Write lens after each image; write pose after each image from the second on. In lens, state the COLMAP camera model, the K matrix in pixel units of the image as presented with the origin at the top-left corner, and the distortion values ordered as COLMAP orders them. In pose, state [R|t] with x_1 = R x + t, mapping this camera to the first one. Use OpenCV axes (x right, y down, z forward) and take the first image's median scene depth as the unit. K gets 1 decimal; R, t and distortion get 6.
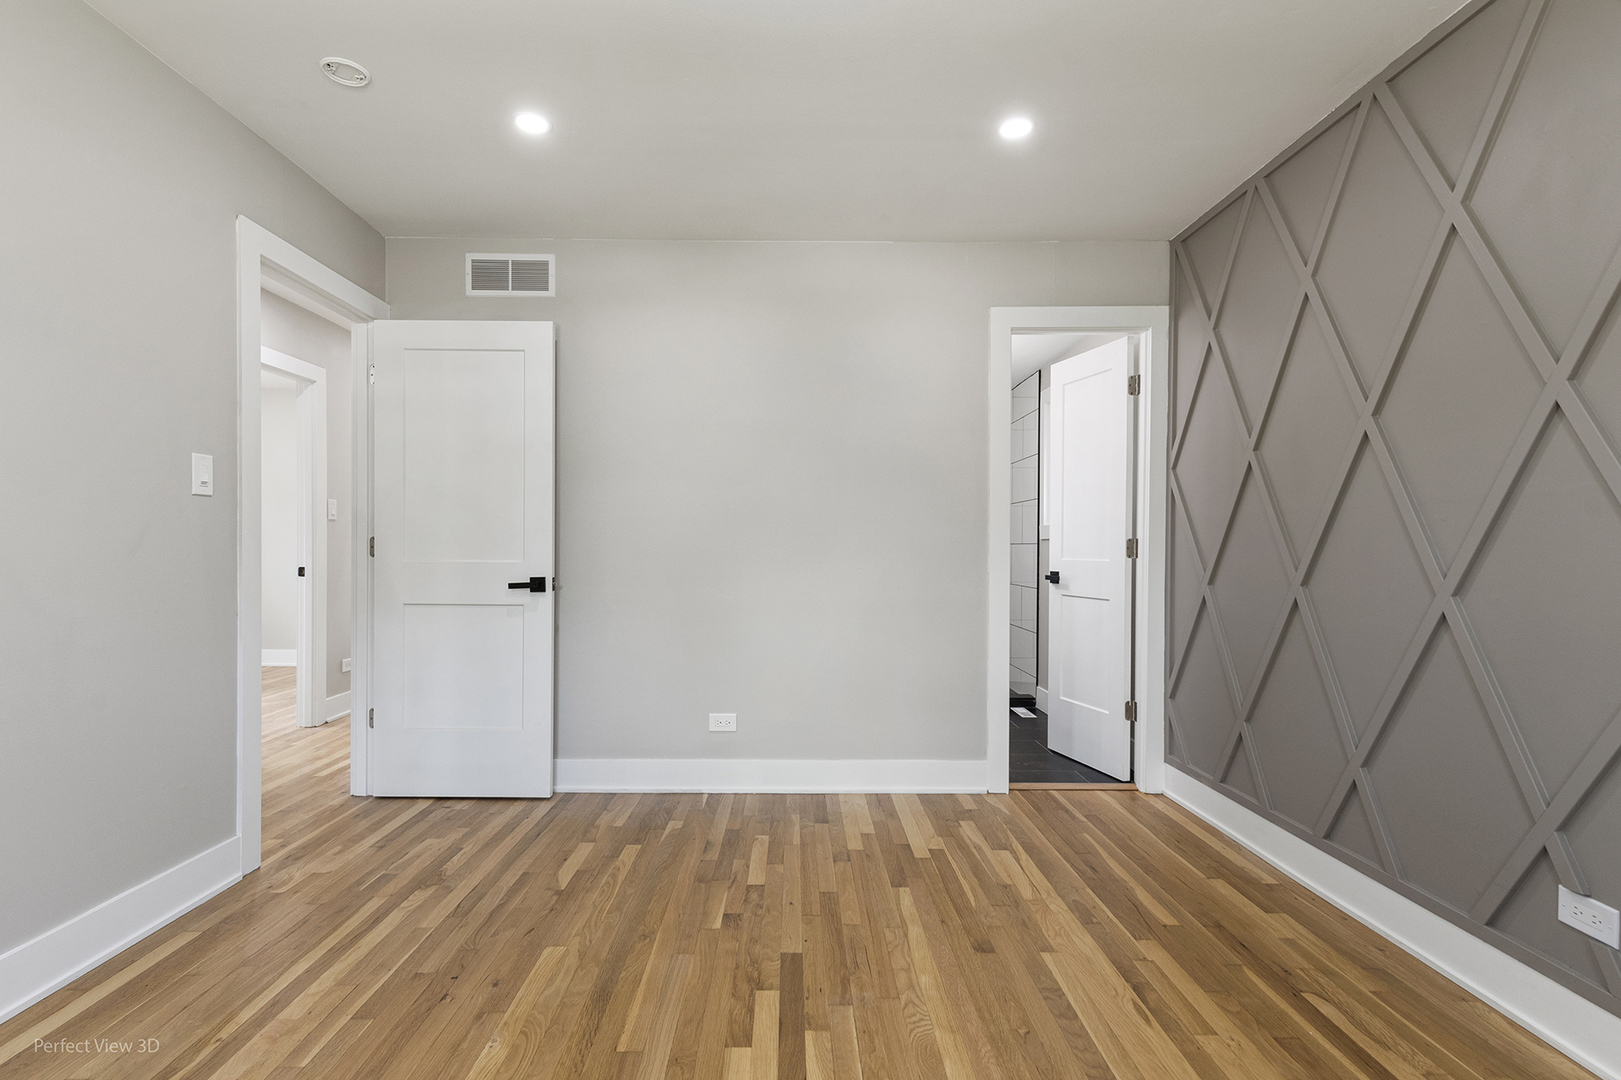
lens RADIAL K [[785.2, 0, 803.3], [0, 785.2, 545.8], [0, 0, 1]] dist [0.001977, 0.000460]
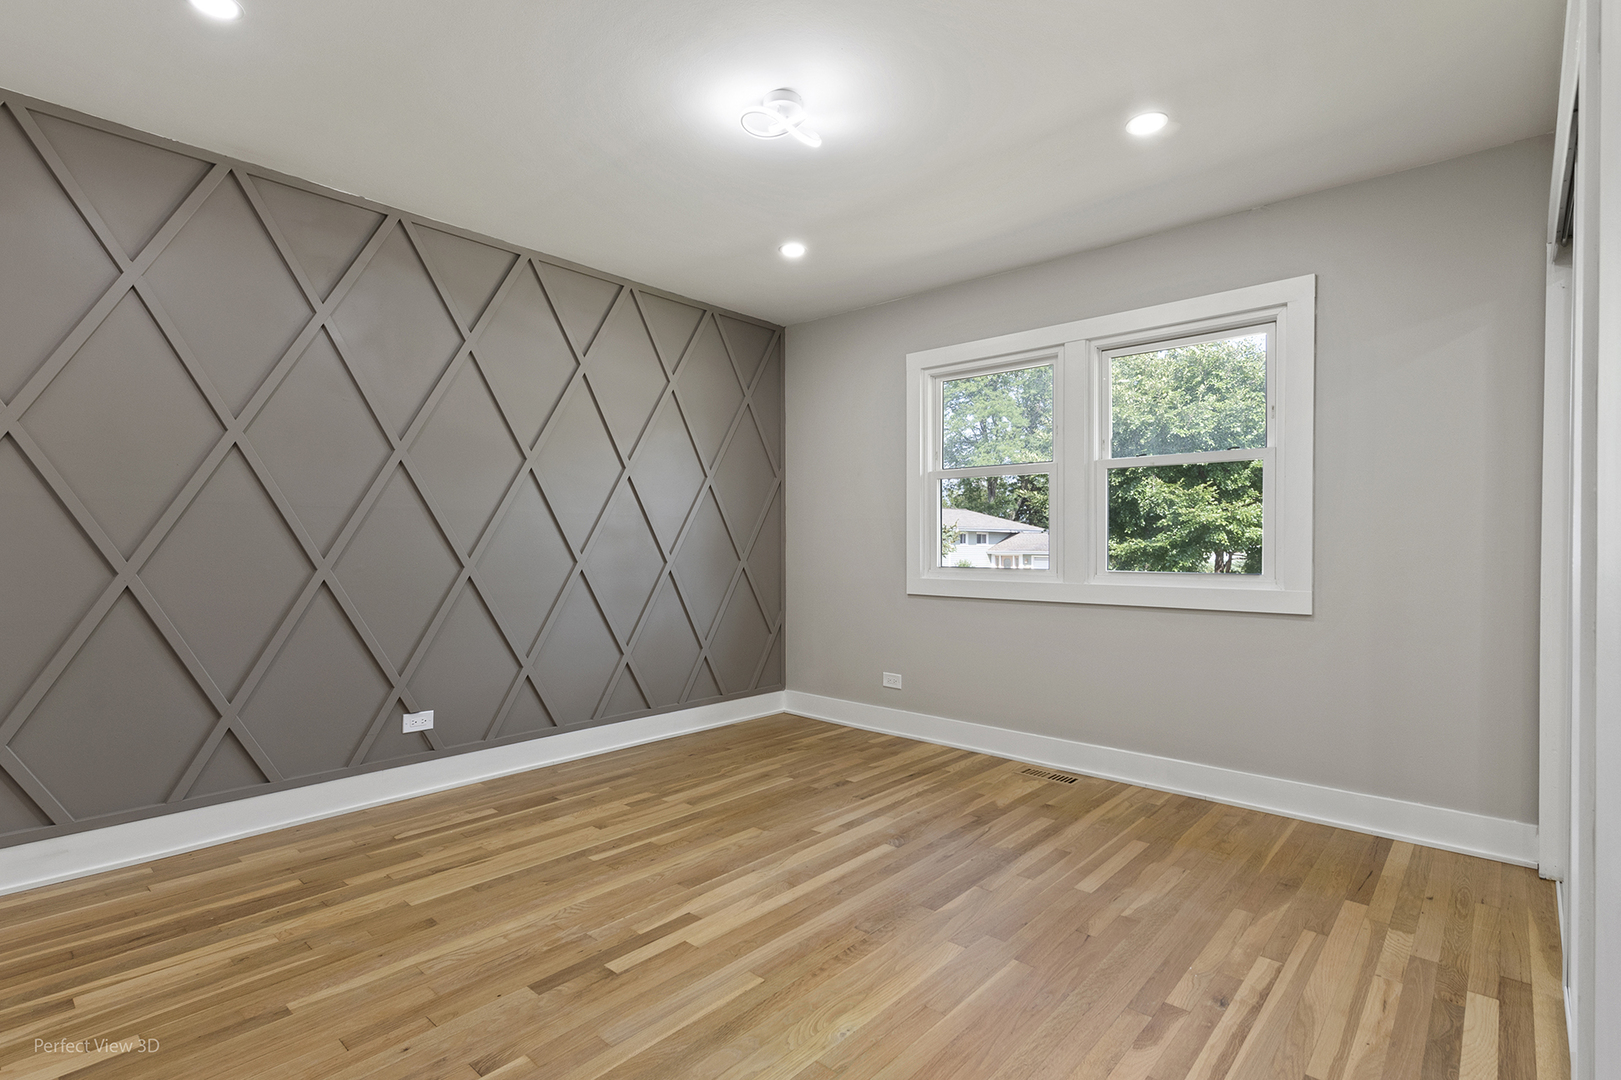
lens RADIAL K [[785.2, 0, 806.5], [0, 785.2, 541.8], [0, 0, 1]] dist [0.001977, 0.000460]
pose [[-0.744522, -0.009205, 0.667534, -0.887960], [-0.010463, 0.999943, 0.002119, 0.004847], [-0.667516, -0.005407, -0.744576, 1.549872]]
